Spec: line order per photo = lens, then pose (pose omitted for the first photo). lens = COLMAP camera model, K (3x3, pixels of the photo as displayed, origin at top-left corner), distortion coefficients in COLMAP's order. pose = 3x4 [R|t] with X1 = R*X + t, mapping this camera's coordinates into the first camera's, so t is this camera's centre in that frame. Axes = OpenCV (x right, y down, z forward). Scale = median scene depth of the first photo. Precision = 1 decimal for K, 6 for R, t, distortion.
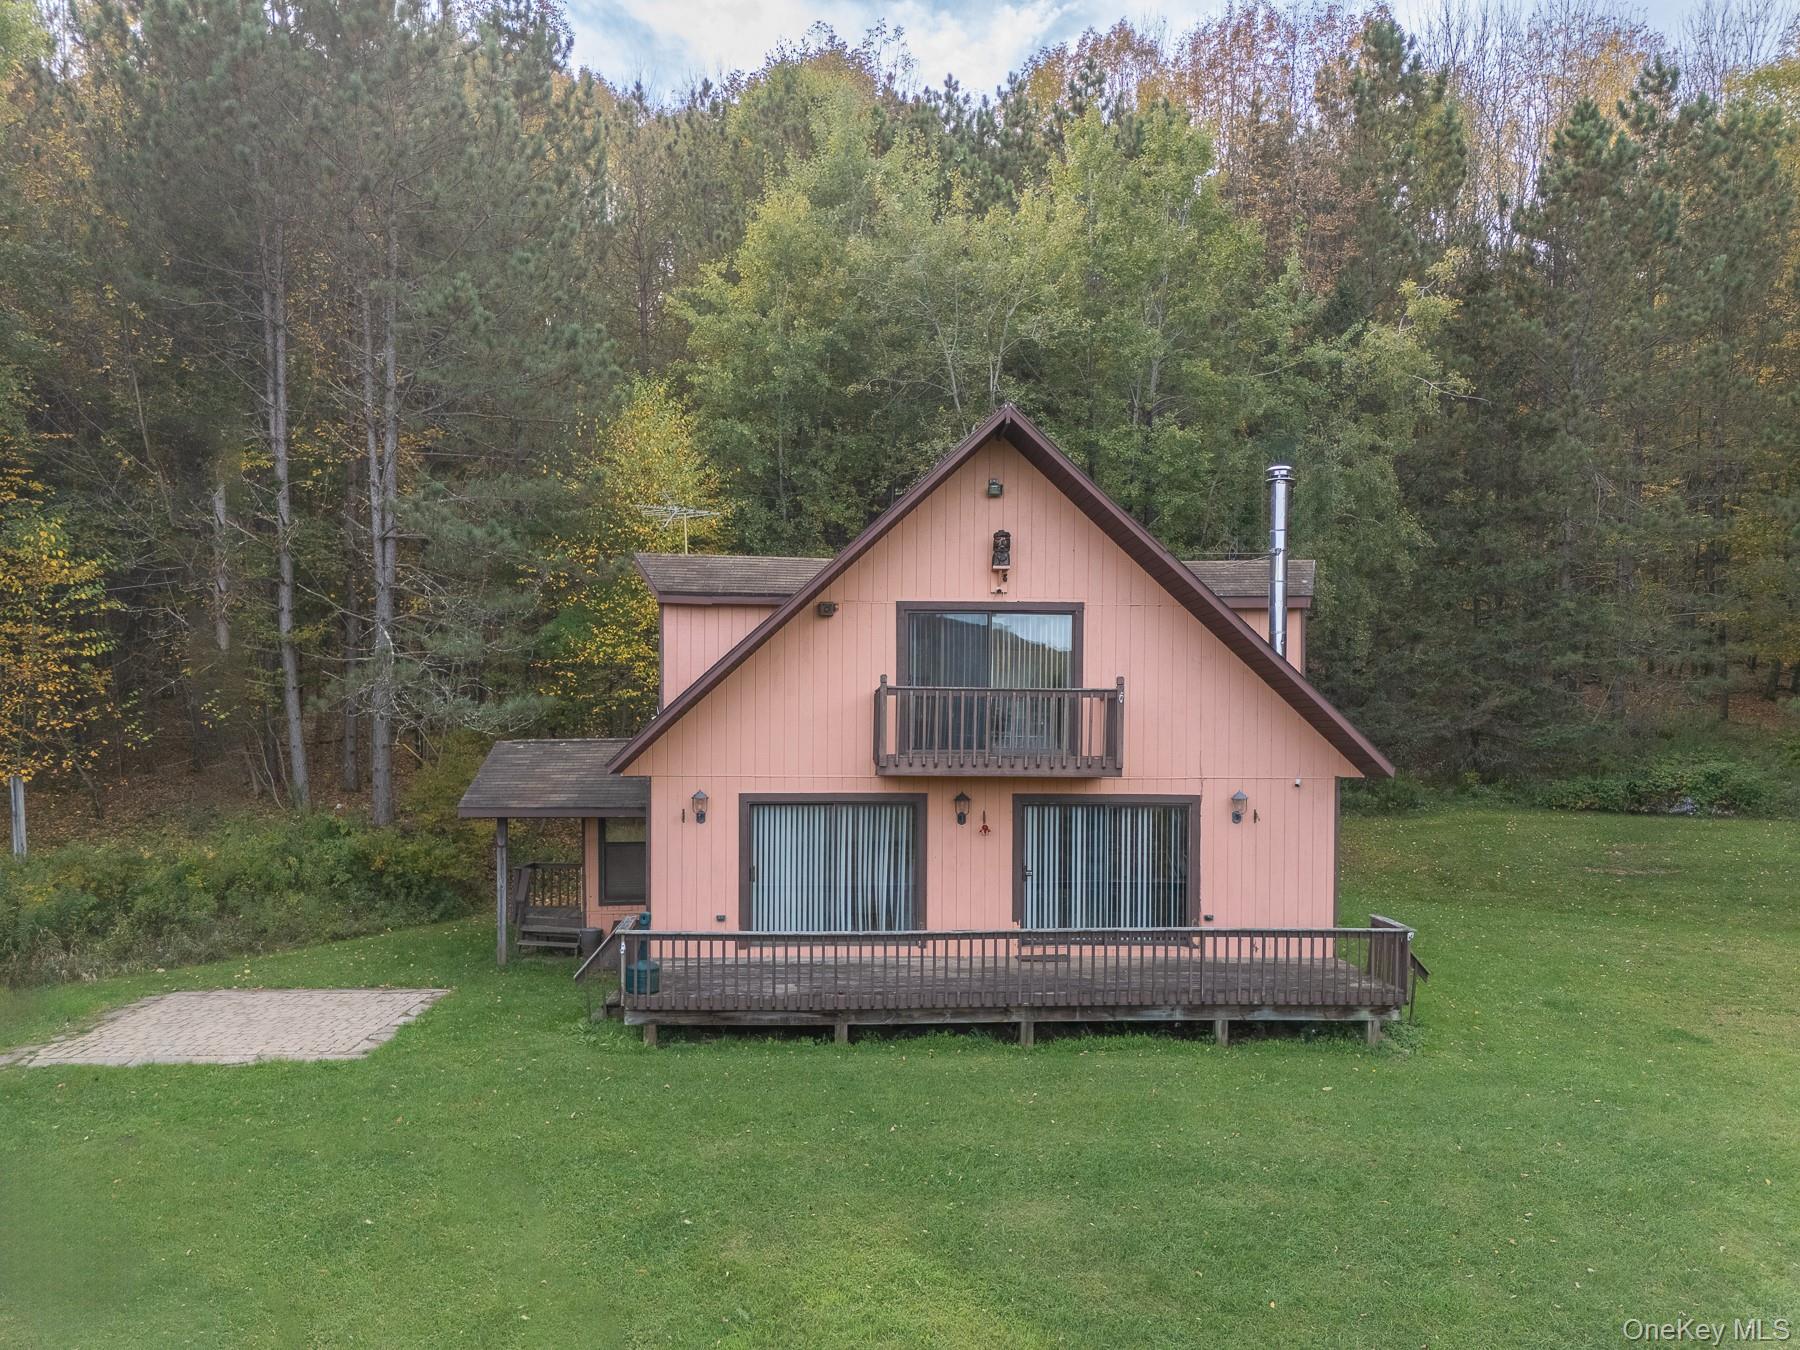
lens RADIAL K [[1360.5, 0, 903.6], [0, 1360.5, 677.8], [0, 0, 1]] dist [0.058138, -0.047271]
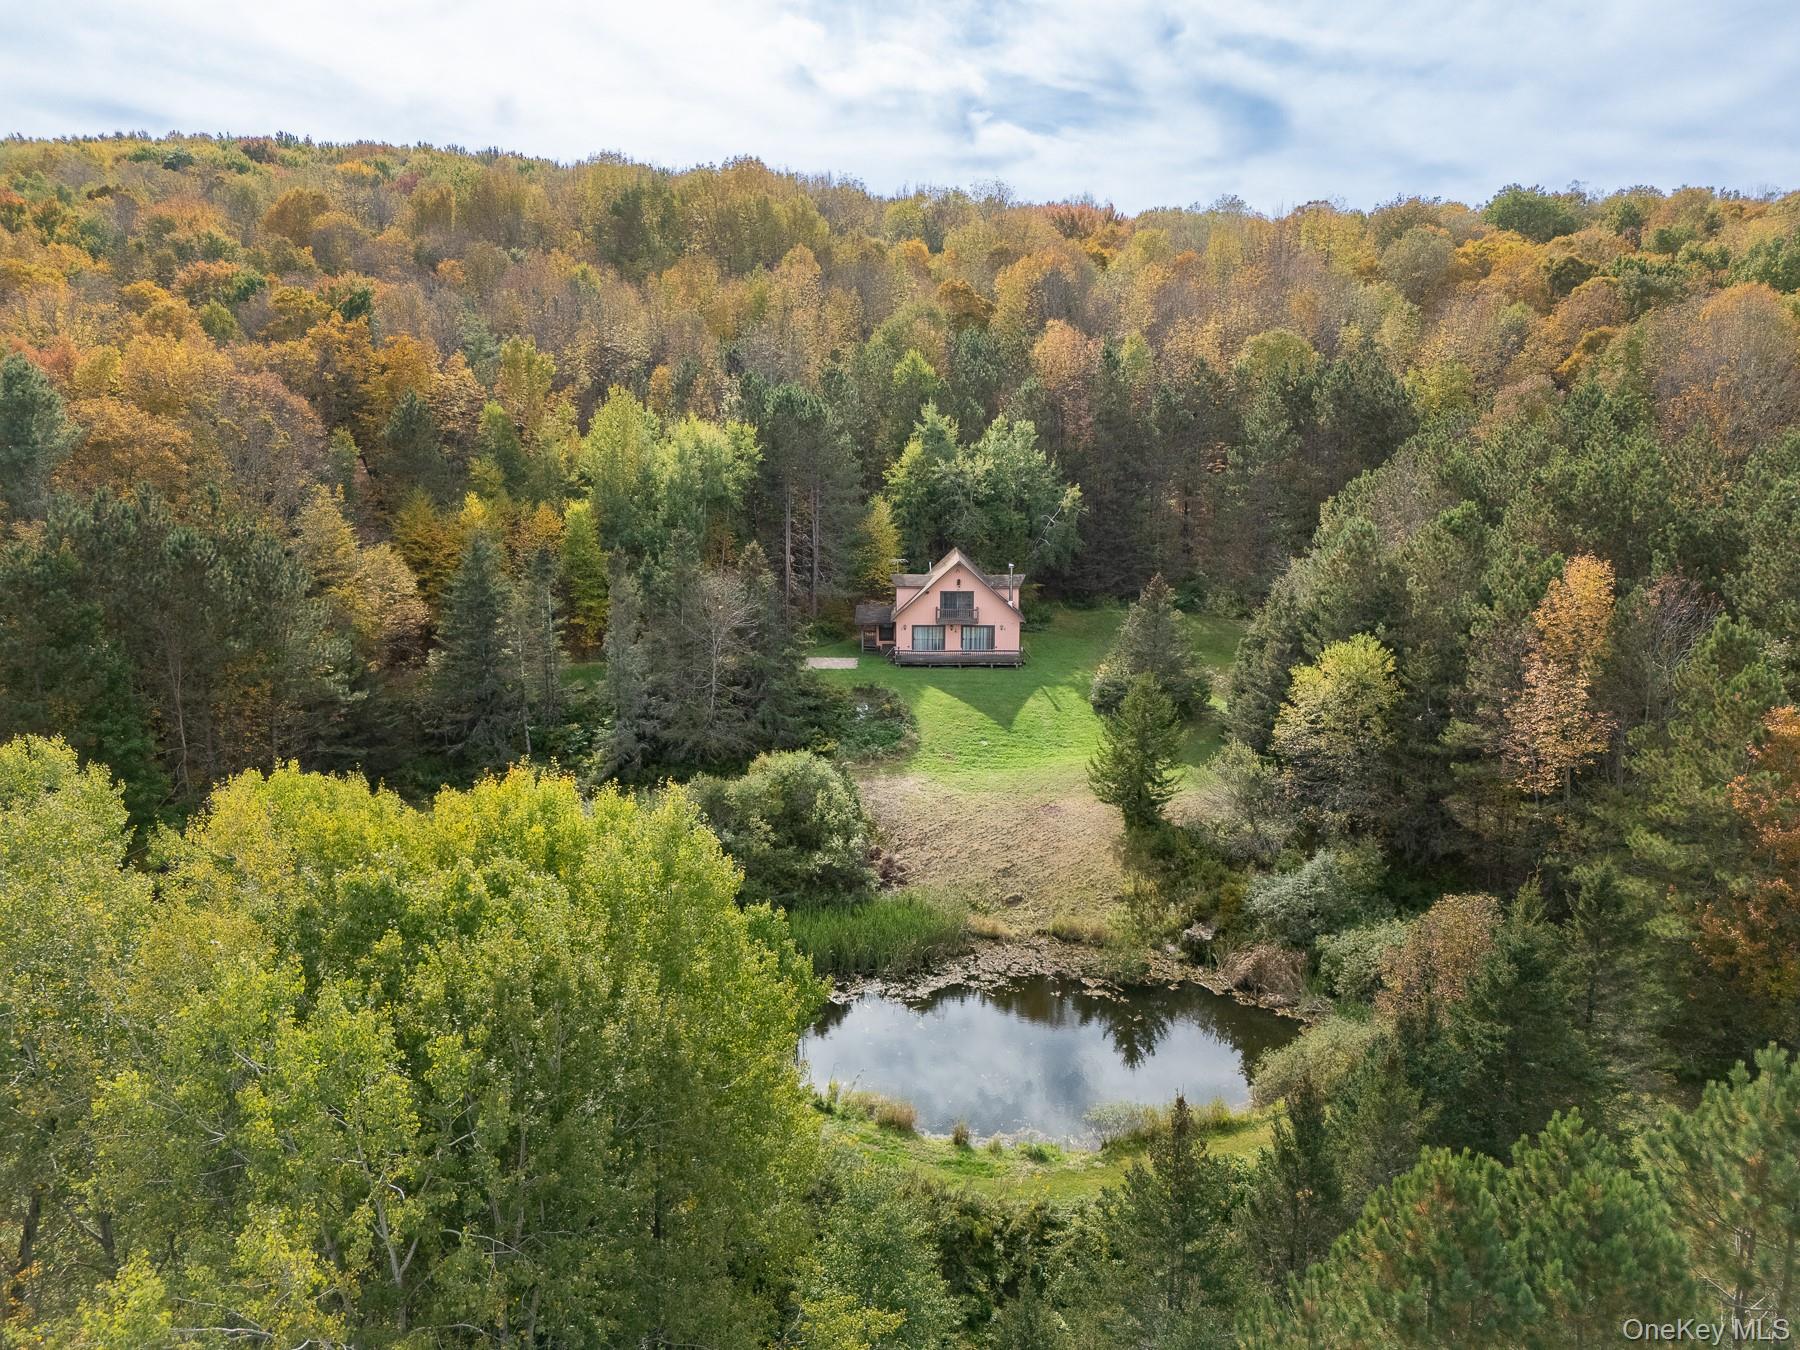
lens RADIAL K [[1360.5, 0, 900.6], [0, 1360.5, 674.8], [0, 0, 1]] dist [0.058138, -0.047271]
pose [[0.997444, 0.012322, -0.070386, 0.224012], [0.006009, 0.967067, 0.254452, -1.110774], [0.071203, -0.254224, 0.964521, -4.336445]]
